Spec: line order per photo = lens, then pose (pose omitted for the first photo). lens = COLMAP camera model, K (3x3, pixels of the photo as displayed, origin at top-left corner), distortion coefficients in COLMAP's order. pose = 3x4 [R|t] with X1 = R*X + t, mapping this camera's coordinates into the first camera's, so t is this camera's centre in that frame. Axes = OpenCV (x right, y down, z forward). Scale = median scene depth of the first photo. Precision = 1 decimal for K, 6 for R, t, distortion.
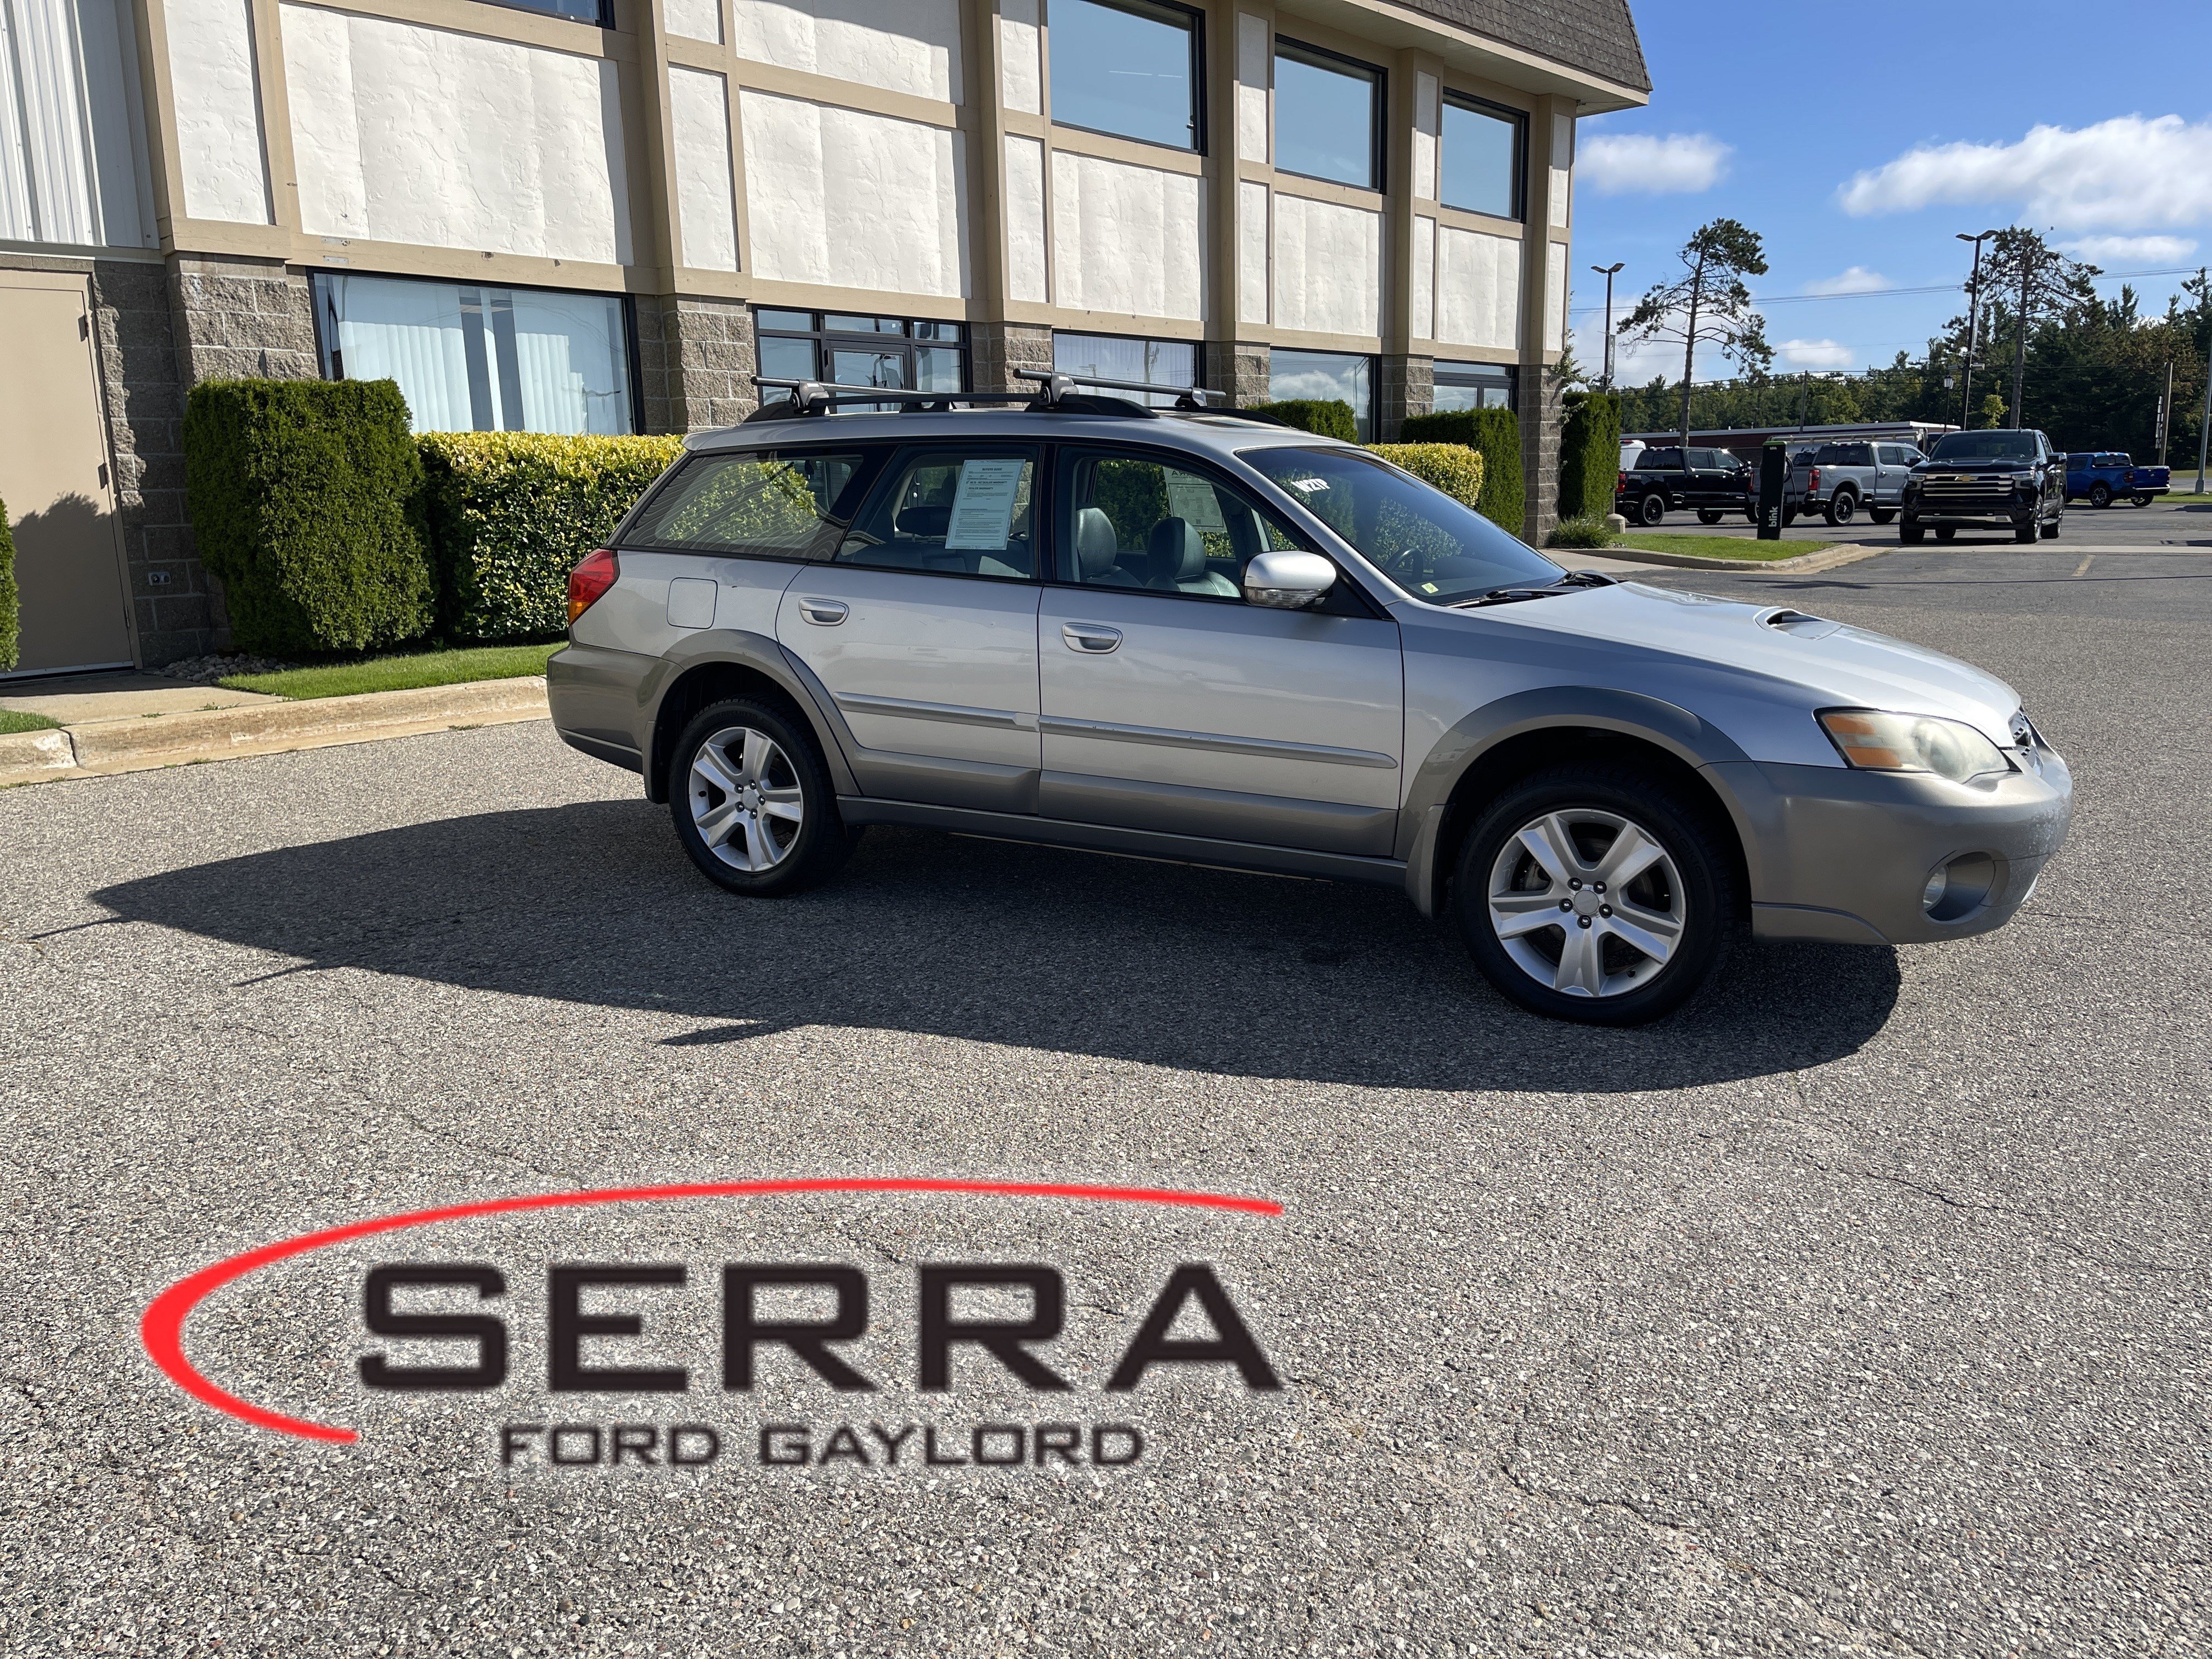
lens RADIAL K [[1671.6, 0, 1107.1], [0, 1671.6, 818.6], [0, 0, 1]] dist [0.075047, -0.106734]
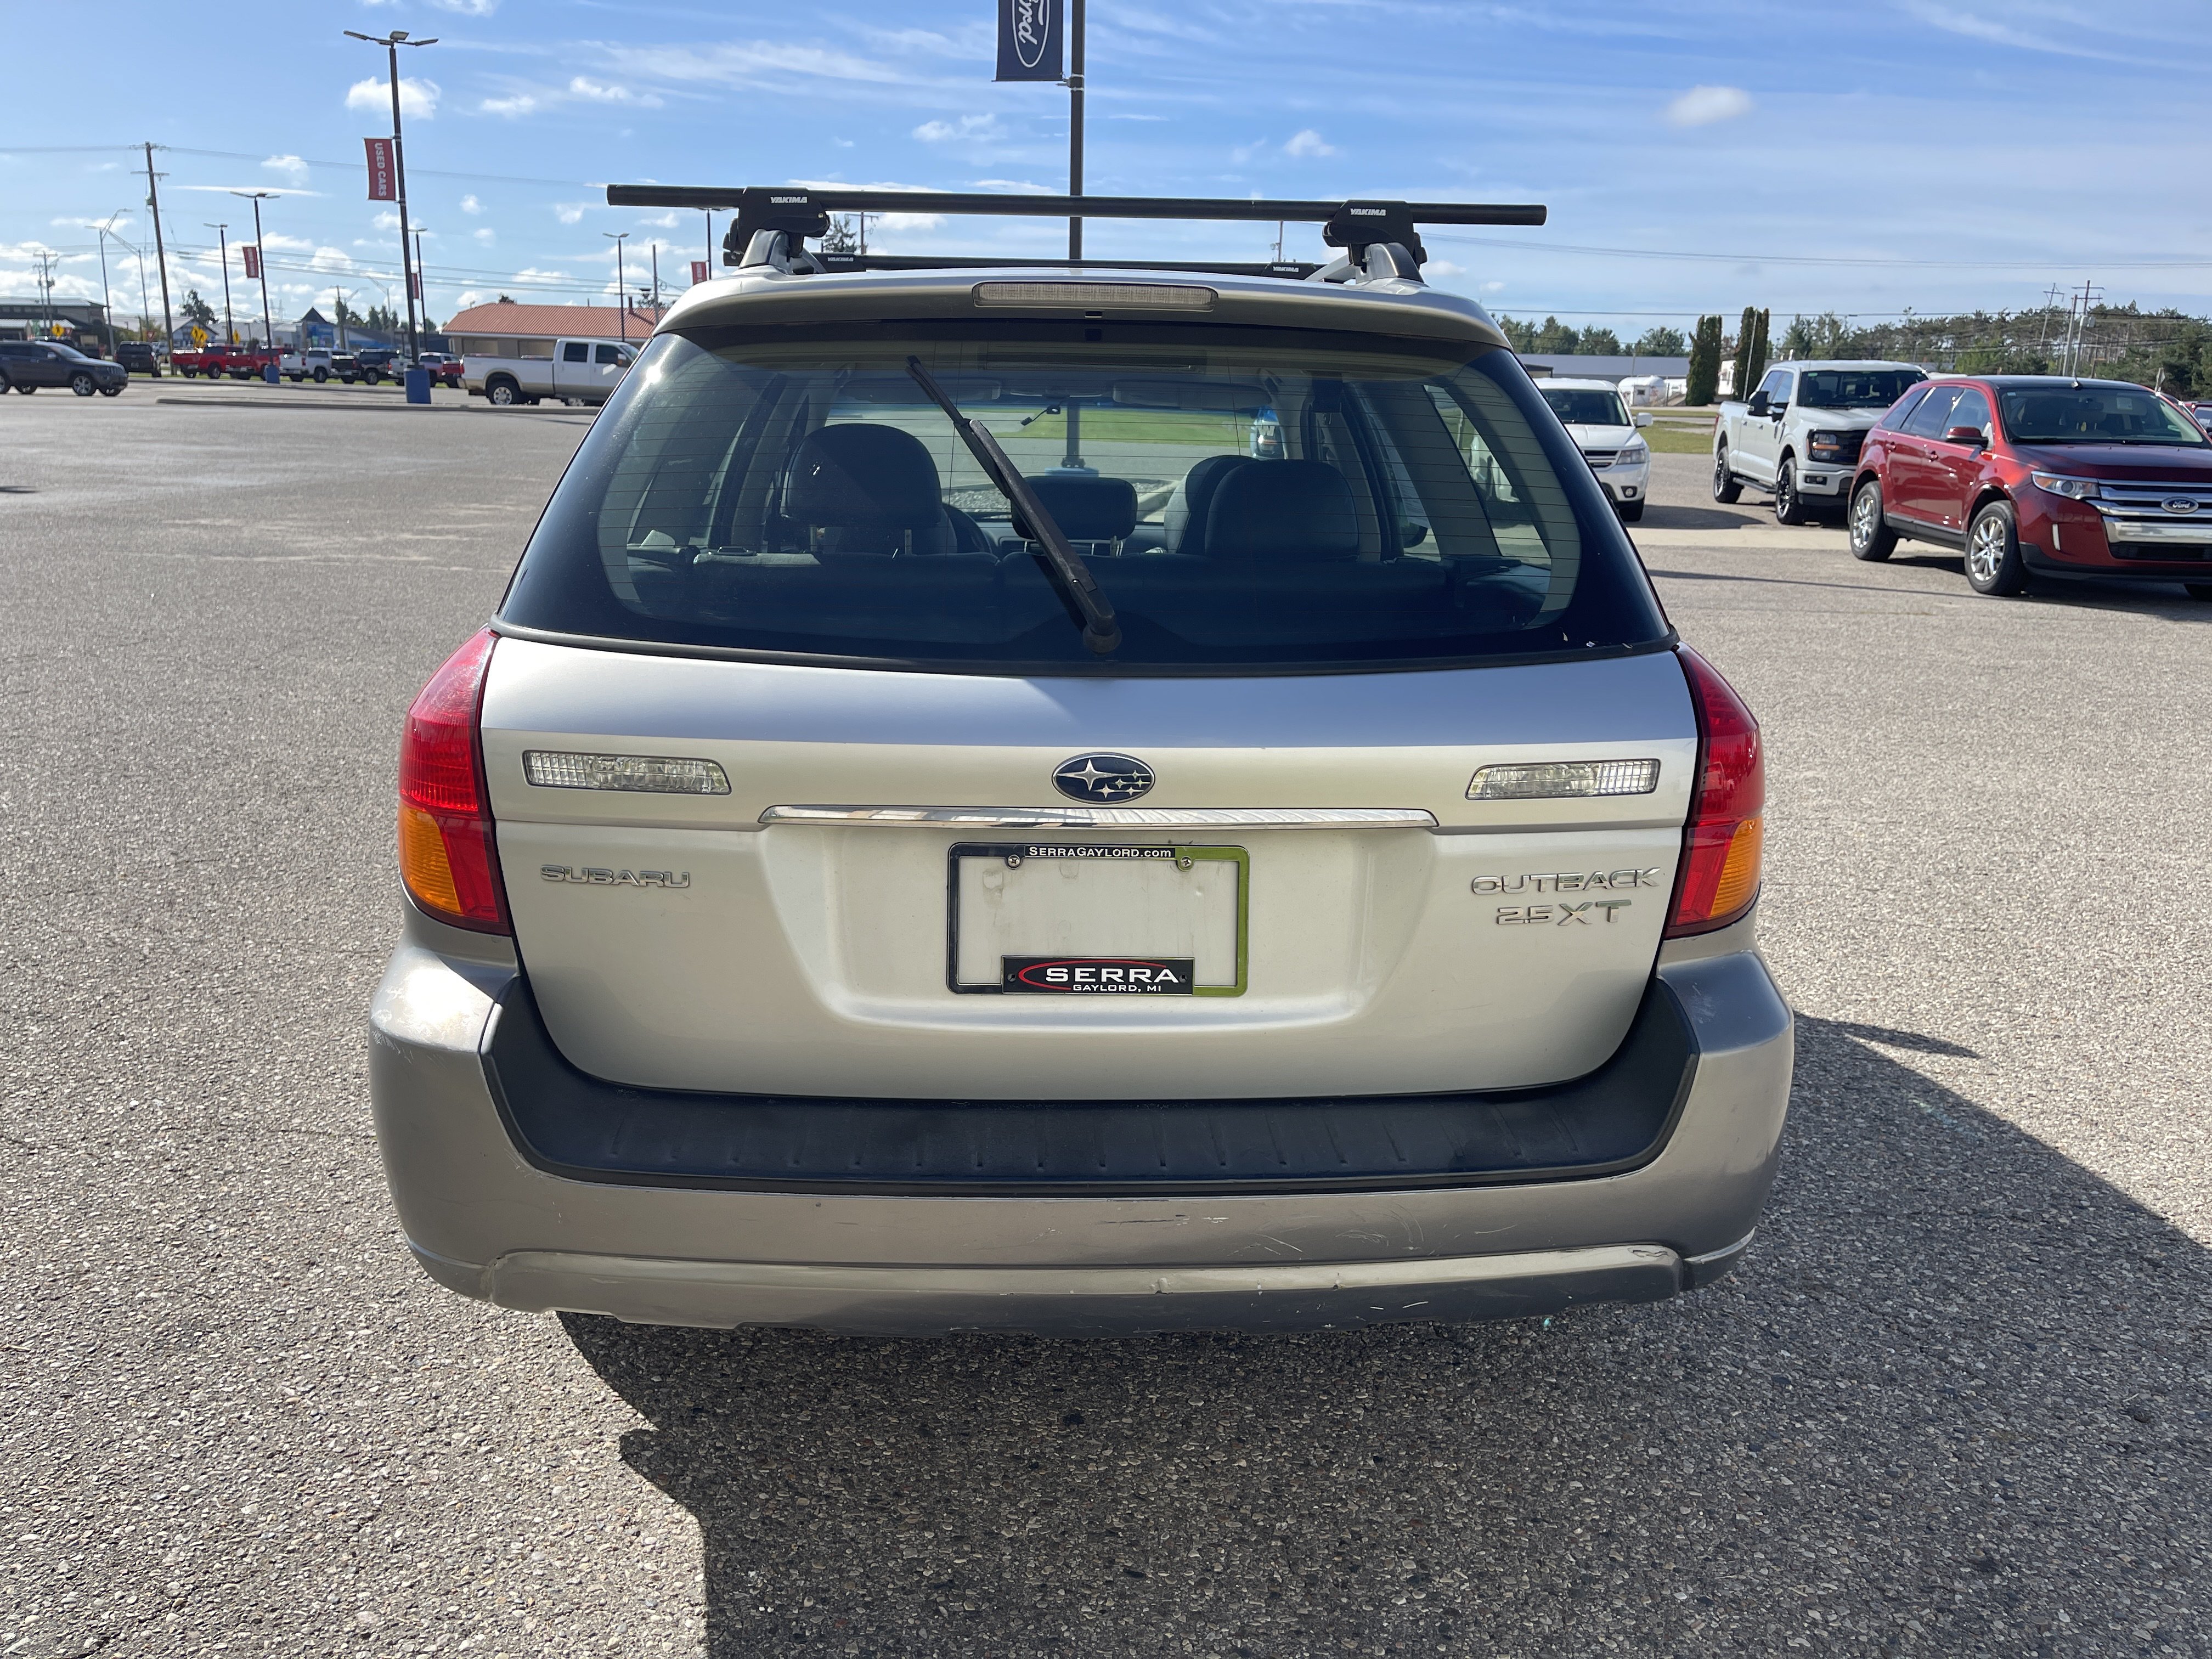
lens RADIAL K [[1671.6, 0, 1107.4], [0, 1671.6, 843.8], [0, 0, 1]] dist [0.075047, -0.106734]
pose [[-0.542228, -0.215609, 0.812097, -0.298710], [0.145047, 0.927987, 0.343223, -0.147281], [-0.827617, 0.303897, -0.471907, 0.732024]]
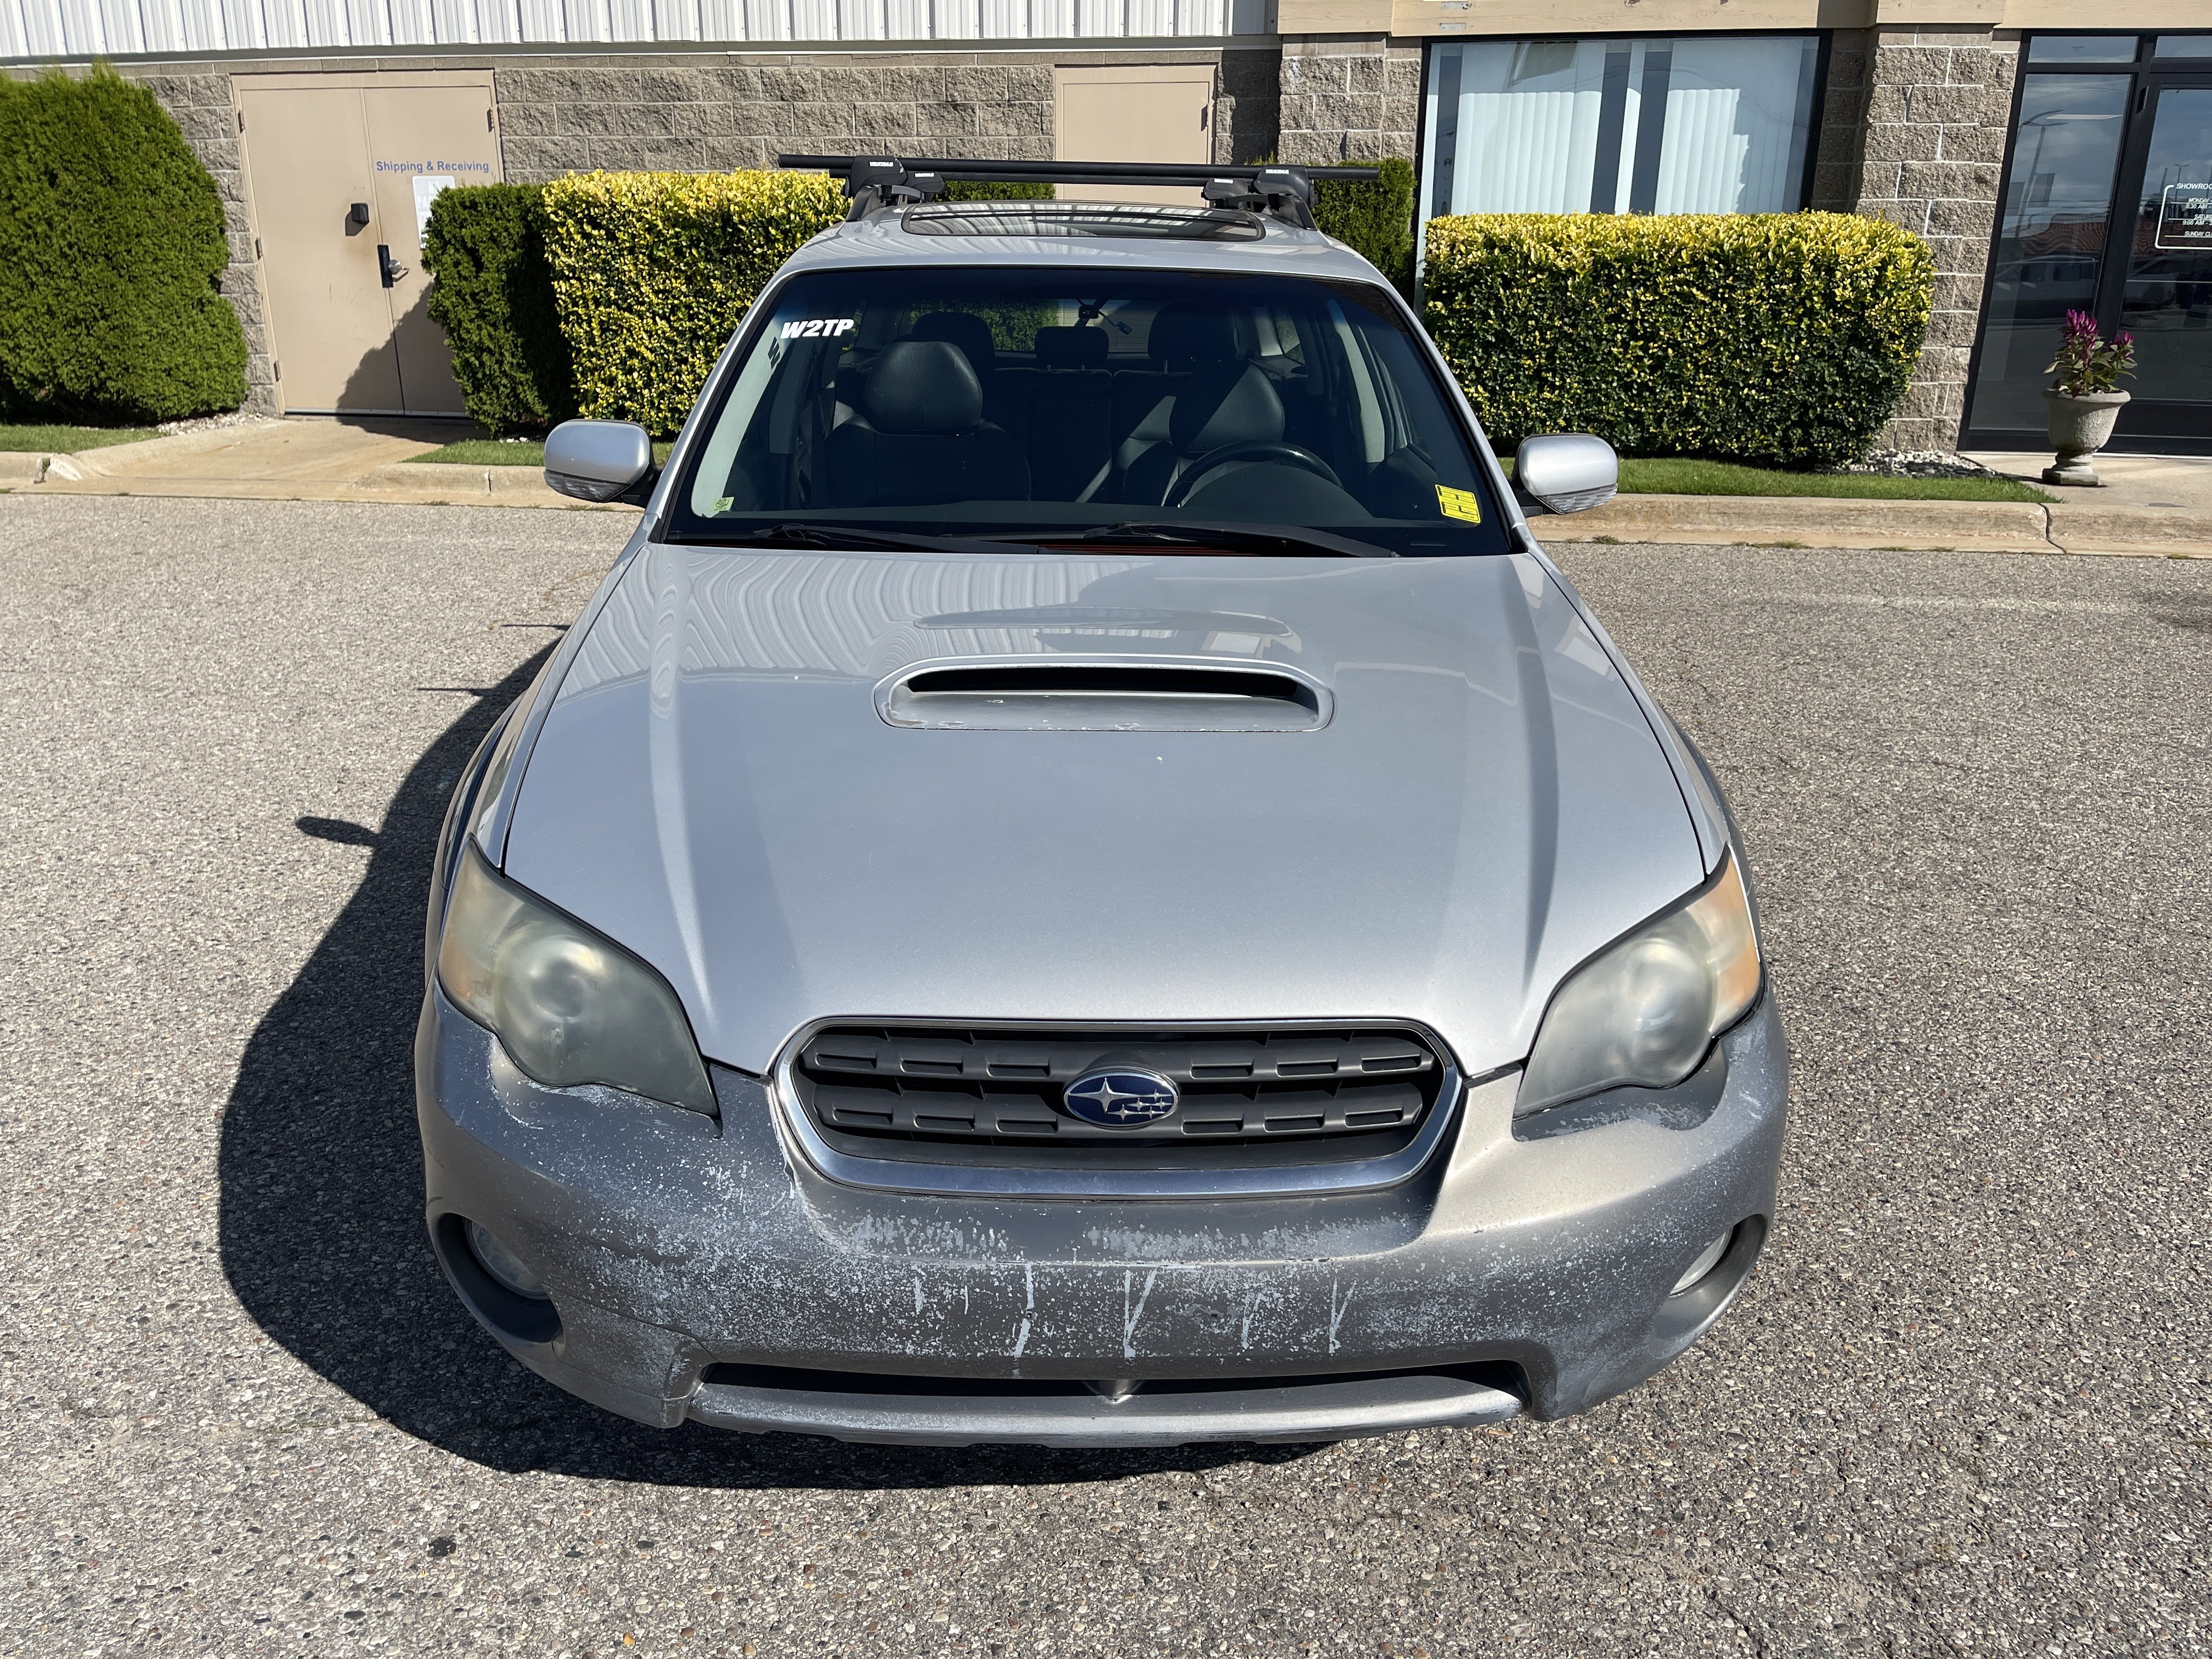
lens RADIAL K [[1671.6, 0, 1089.8], [0, 1671.6, 832.3], [0, 0, 1]] dist [0.075047, -0.106734]
pose [[0.518041, 0.291157, -0.804277, 0.356371], [-0.182555, 0.956254, 0.228588, -0.081040], [0.835648, 0.028407, 0.548531, 0.337811]]
